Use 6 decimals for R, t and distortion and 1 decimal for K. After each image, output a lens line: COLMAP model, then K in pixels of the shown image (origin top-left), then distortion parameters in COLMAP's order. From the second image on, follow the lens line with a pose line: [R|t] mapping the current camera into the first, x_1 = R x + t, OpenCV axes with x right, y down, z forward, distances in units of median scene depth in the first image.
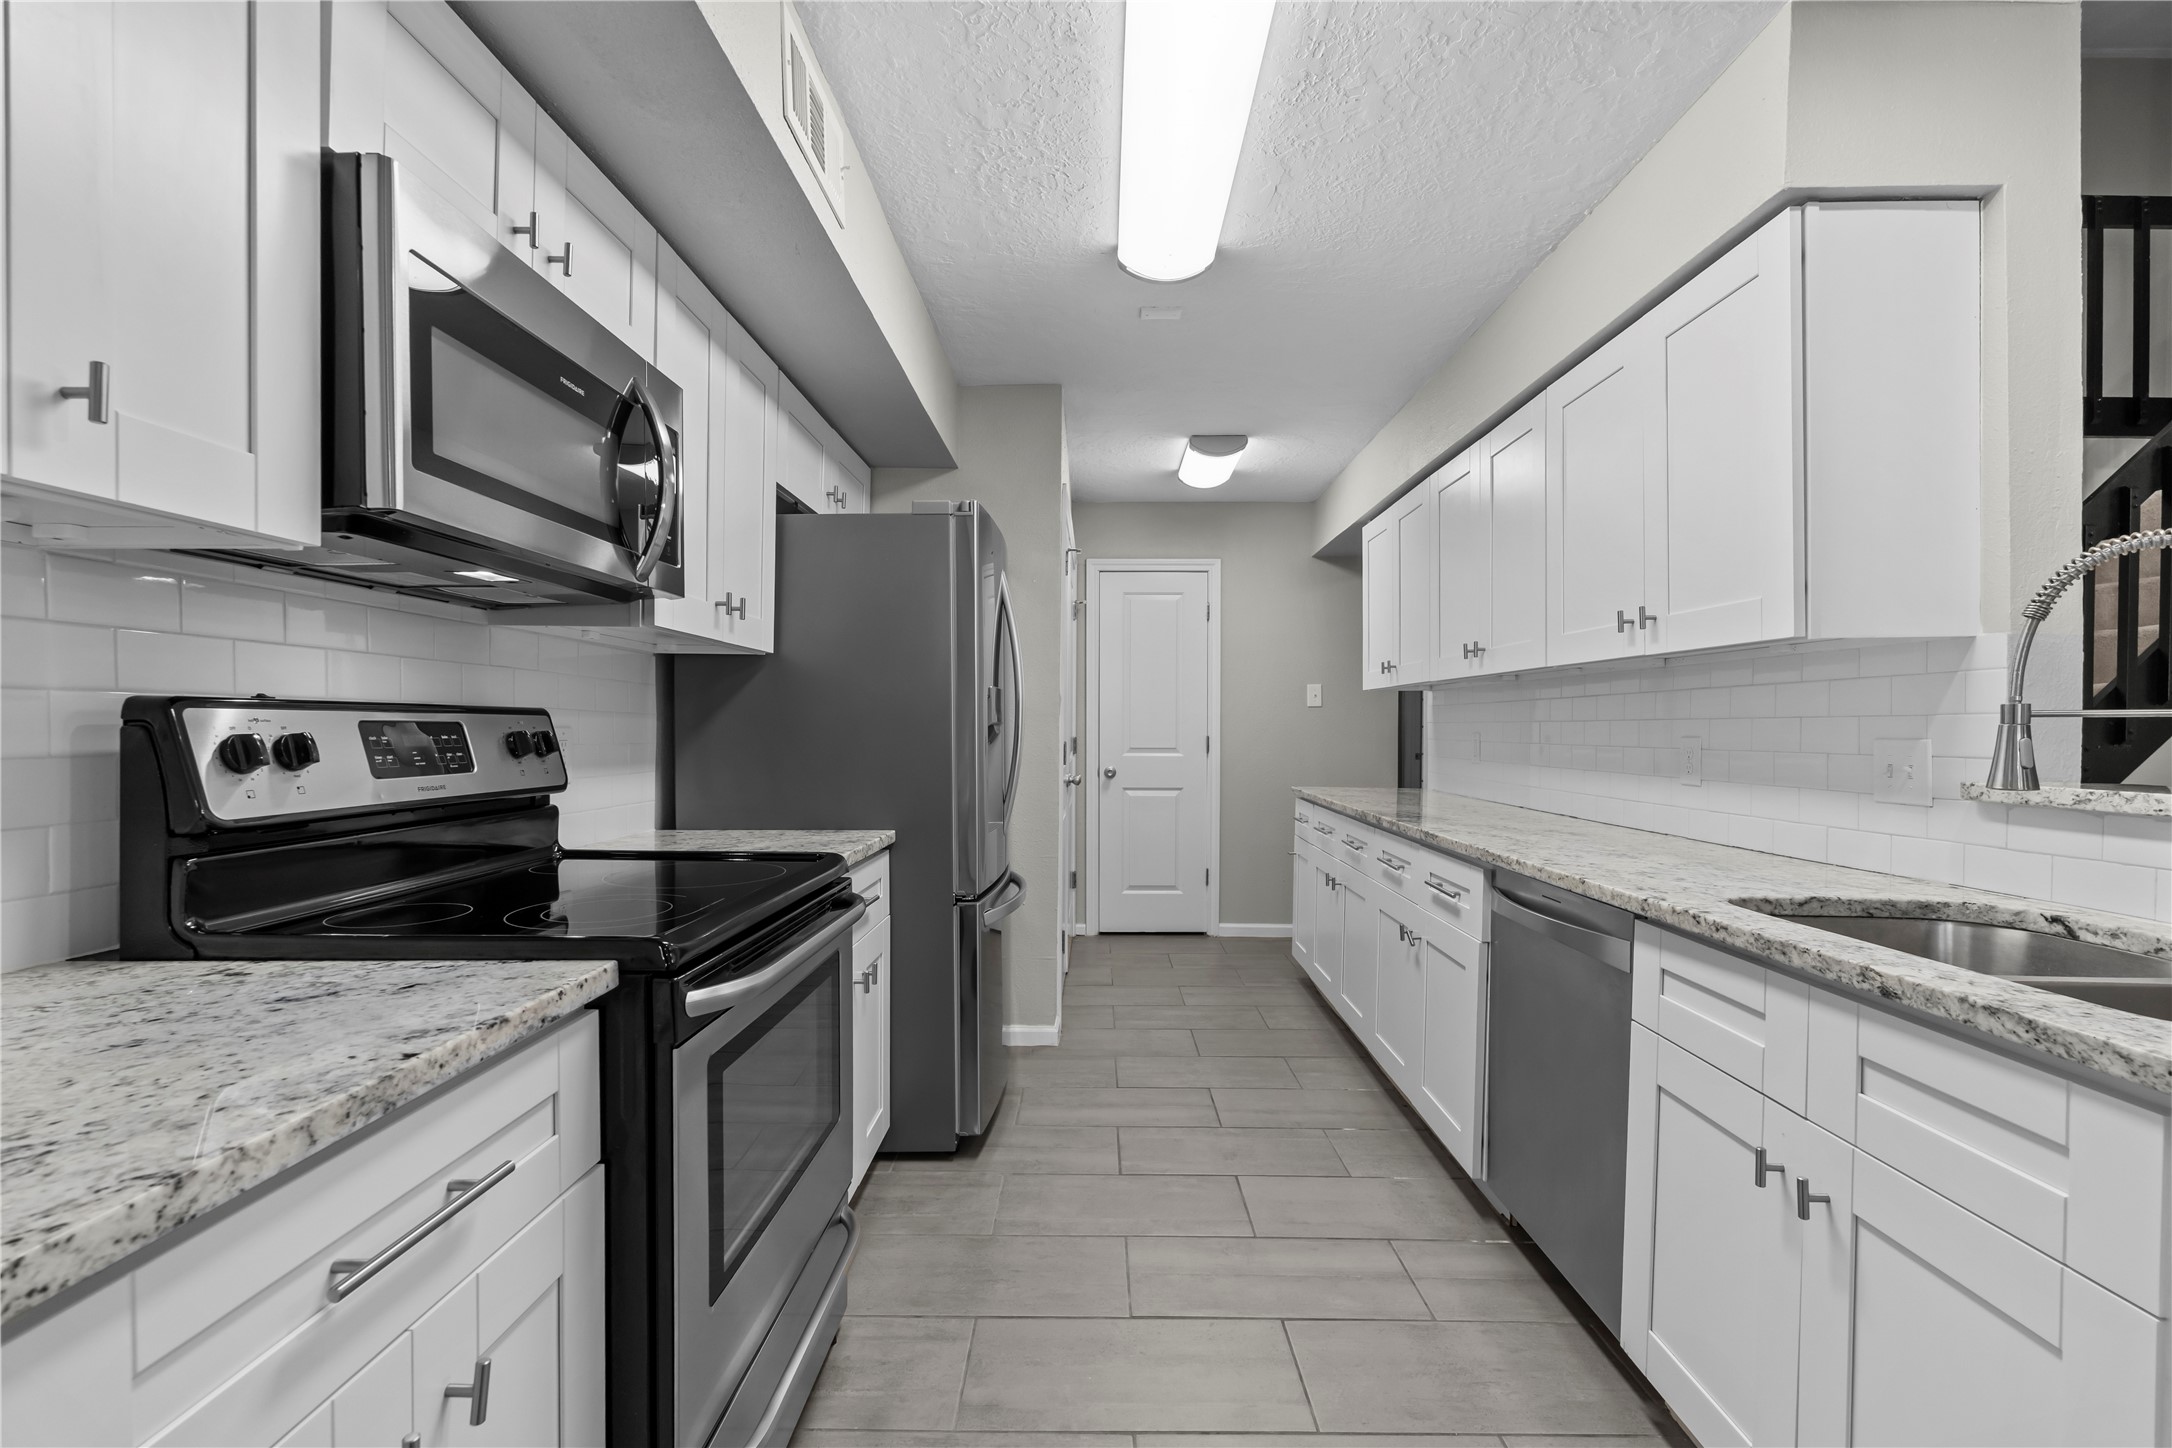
lens RADIAL K [[954.5, 0, 1082.5], [0, 954.5, 742.9], [0, 0, 1]] dist [-0.001125, -0.000019]
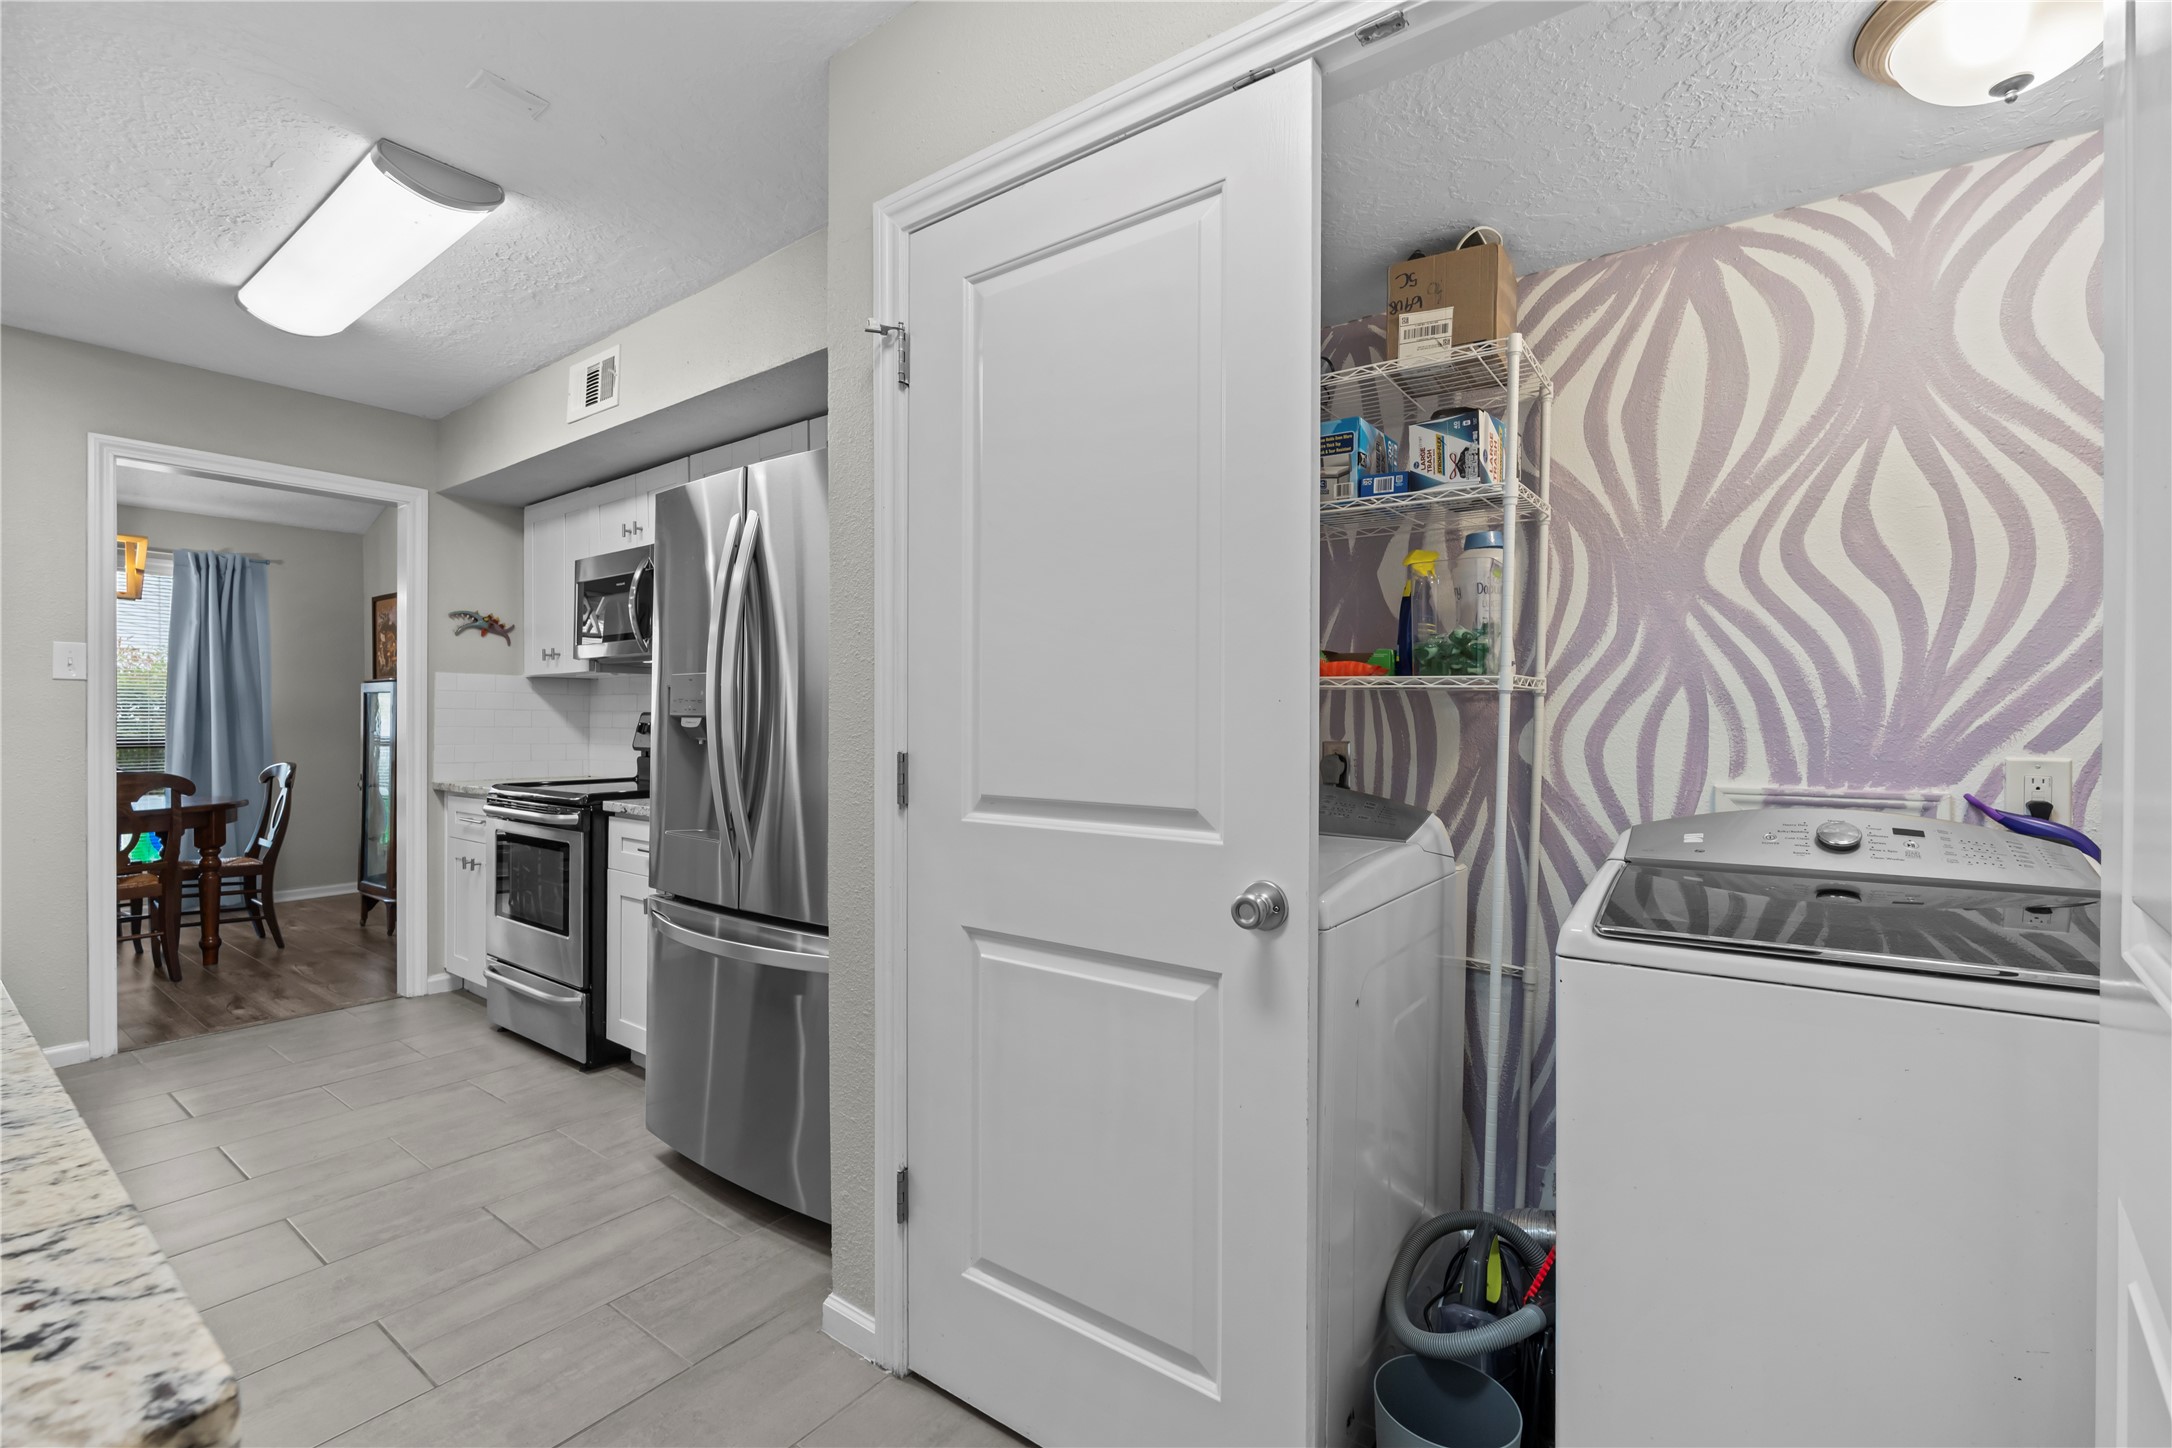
lens RADIAL K [[950.3, 0, 1086.0], [0, 950.3, 724.0], [0, 0, 1]] dist [-0.000675, -0.000149]
pose [[-0.590179, 0.002384, -0.807269, 0.755214], [-0.016933, 0.999739, 0.015332, -0.068446], [0.807095, 0.022718, -0.589984, 3.459259]]
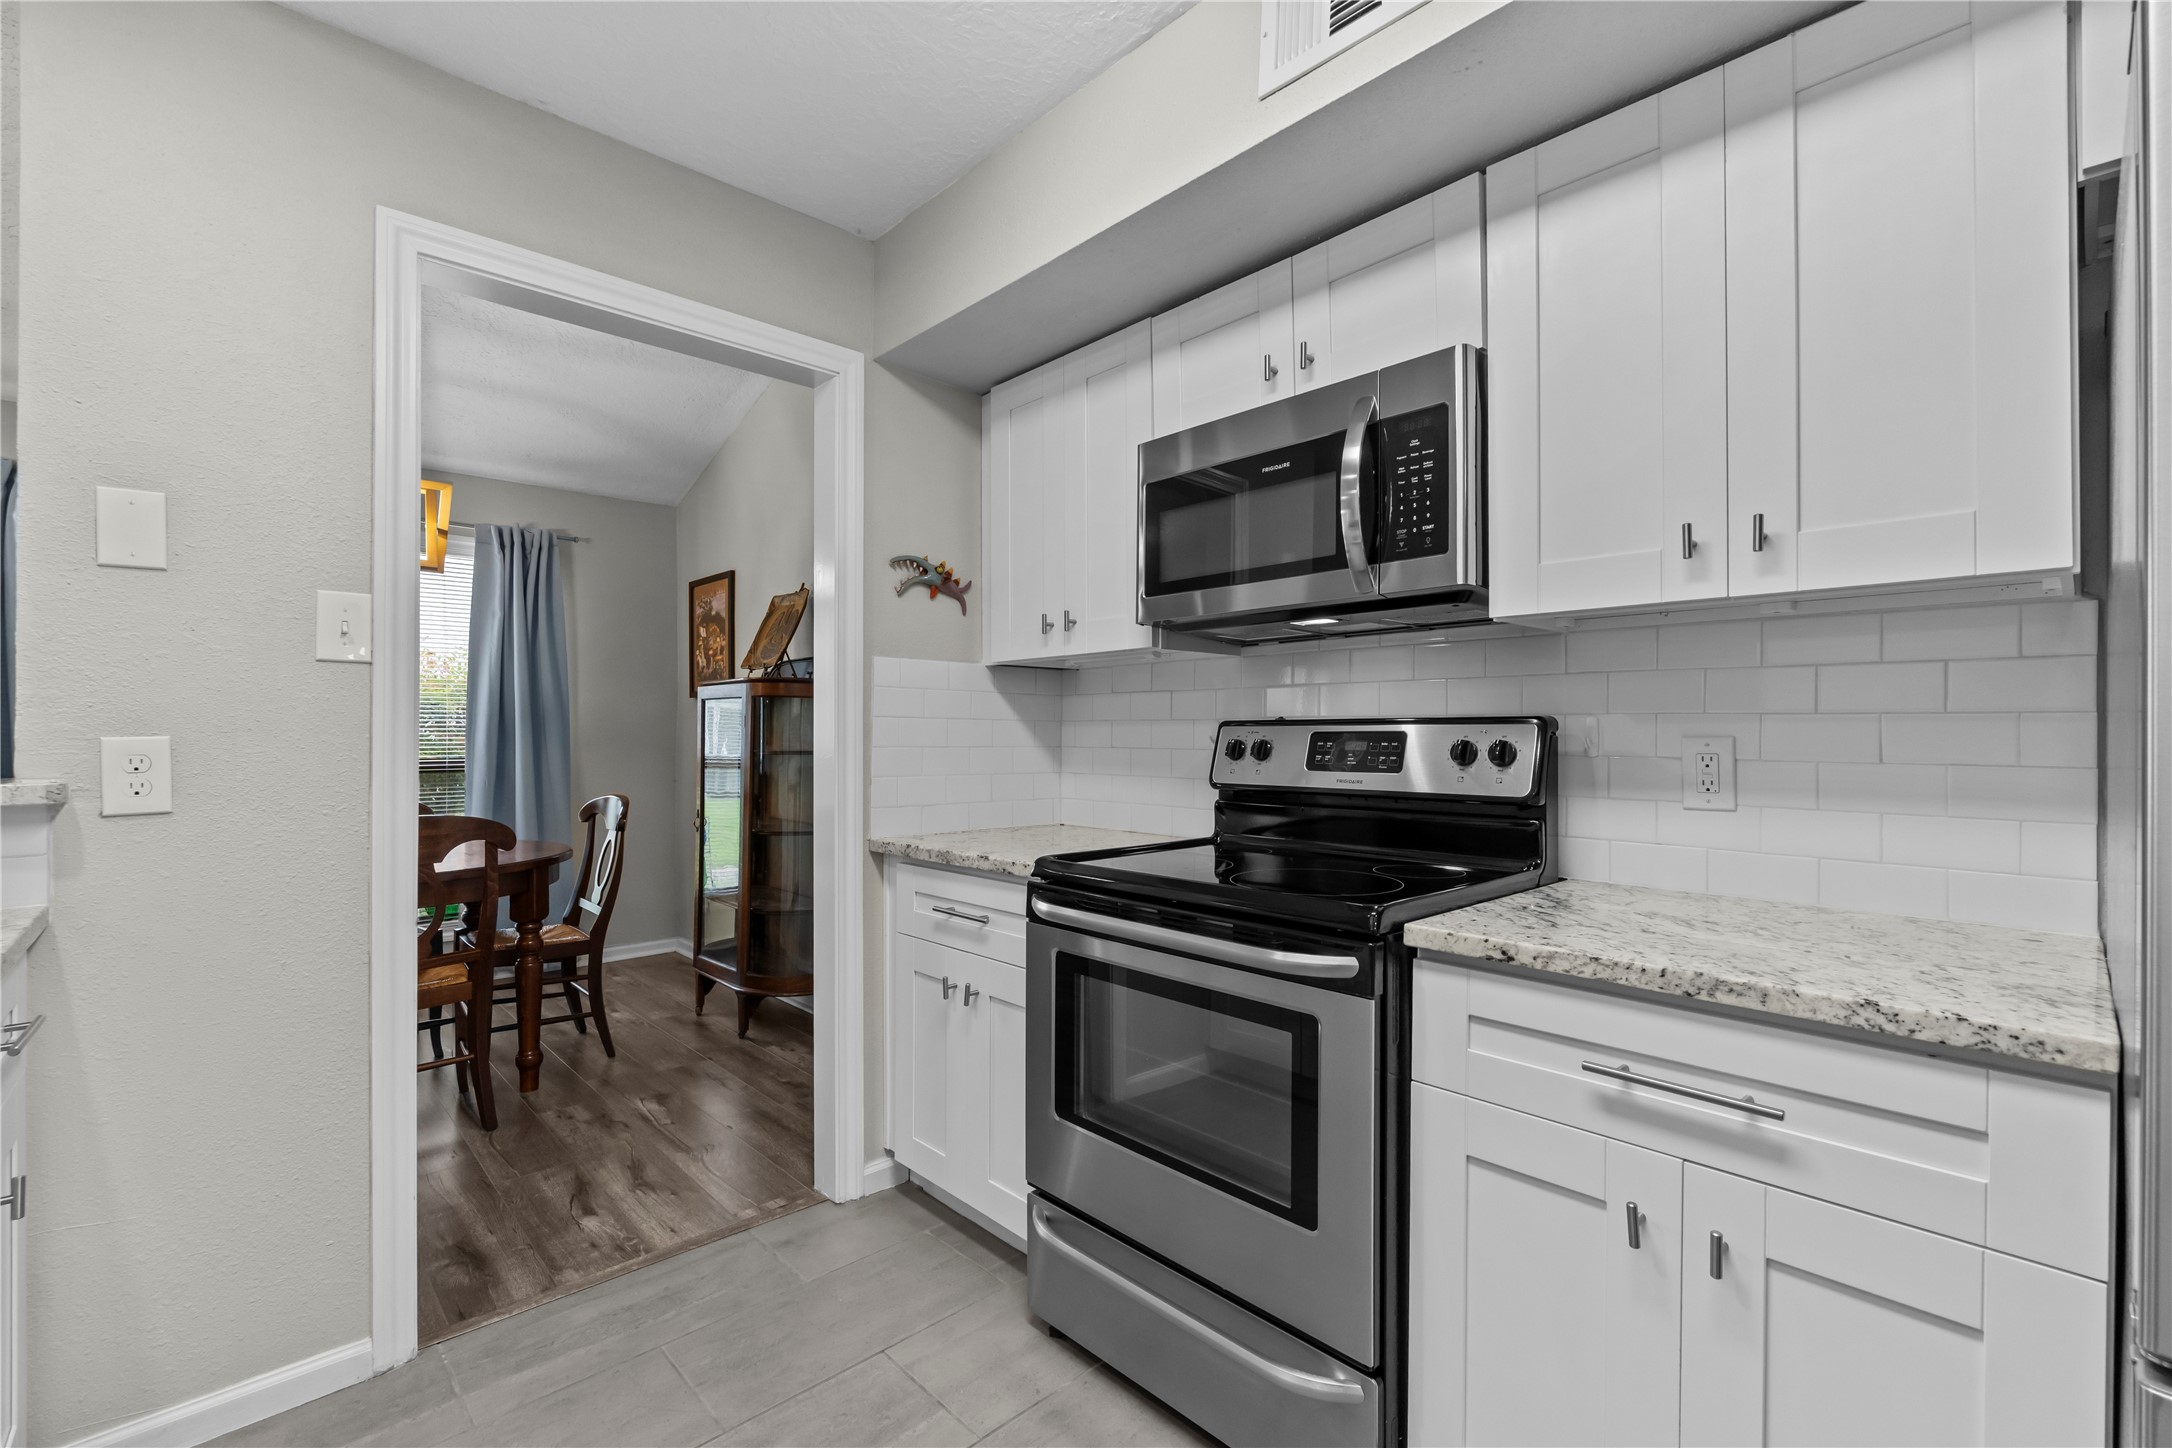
lens RADIAL K [[950.6, 0, 1087.1], [0, 950.6, 728.2], [0, 0, 1]] dist [0.000292, 0.000427]
pose [[-0.721816, -0.003787, -0.692074, 0.518783], [-0.011087, 0.999920, 0.006092, -0.032217], [0.691996, 0.012070, -0.721800, 1.733572]]
